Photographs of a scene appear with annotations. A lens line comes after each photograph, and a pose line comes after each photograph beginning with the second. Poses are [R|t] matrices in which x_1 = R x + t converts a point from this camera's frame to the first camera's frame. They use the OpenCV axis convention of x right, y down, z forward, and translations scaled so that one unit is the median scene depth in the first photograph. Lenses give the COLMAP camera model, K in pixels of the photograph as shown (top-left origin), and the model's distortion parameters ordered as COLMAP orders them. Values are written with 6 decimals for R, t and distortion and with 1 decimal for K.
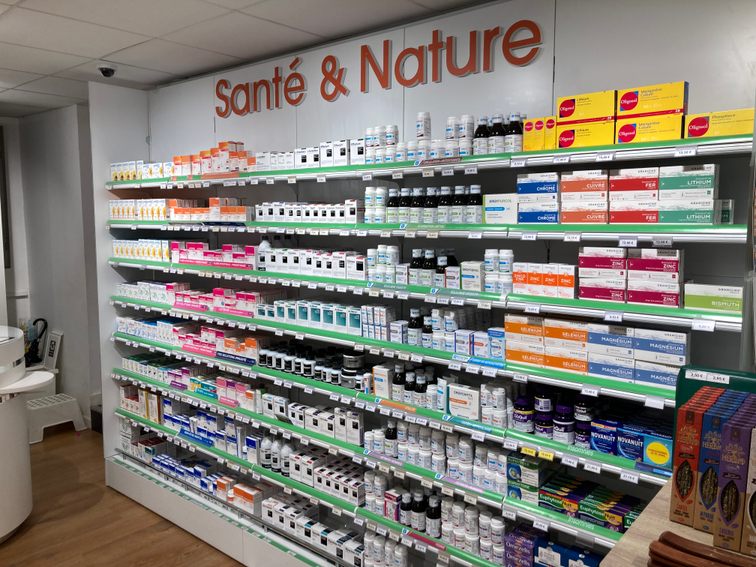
lens RADIAL K [[621.9, 0, 378.0], [0, 621.9, 283.5], [0, 0, 1]] dist [0.040310, -0.003475]
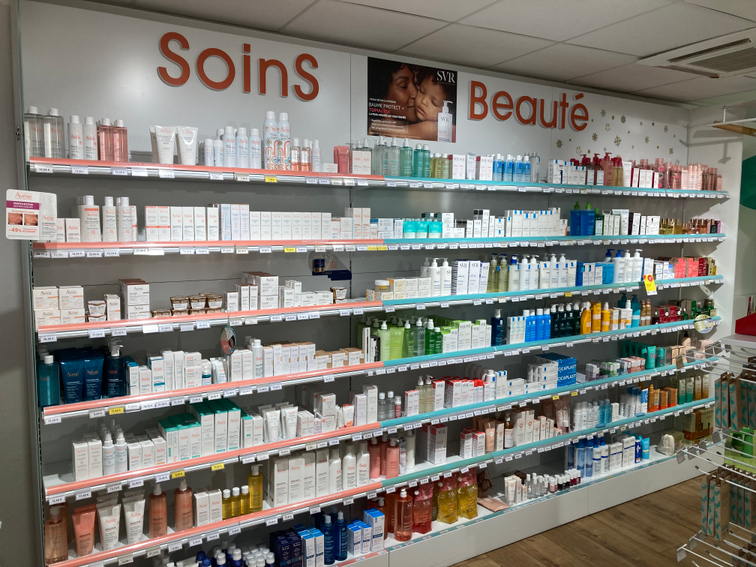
lens RADIAL K [[621.9, 0, 378.0], [0, 621.9, 283.5], [0, 0, 1]] dist [0.040310, -0.003475]
pose [[0.363667, -0.079408, 0.928138, -1.153474], [0.110950, 0.992960, 0.041481, -0.084894], [-0.924898, 0.087892, 0.369917, 0.807369]]
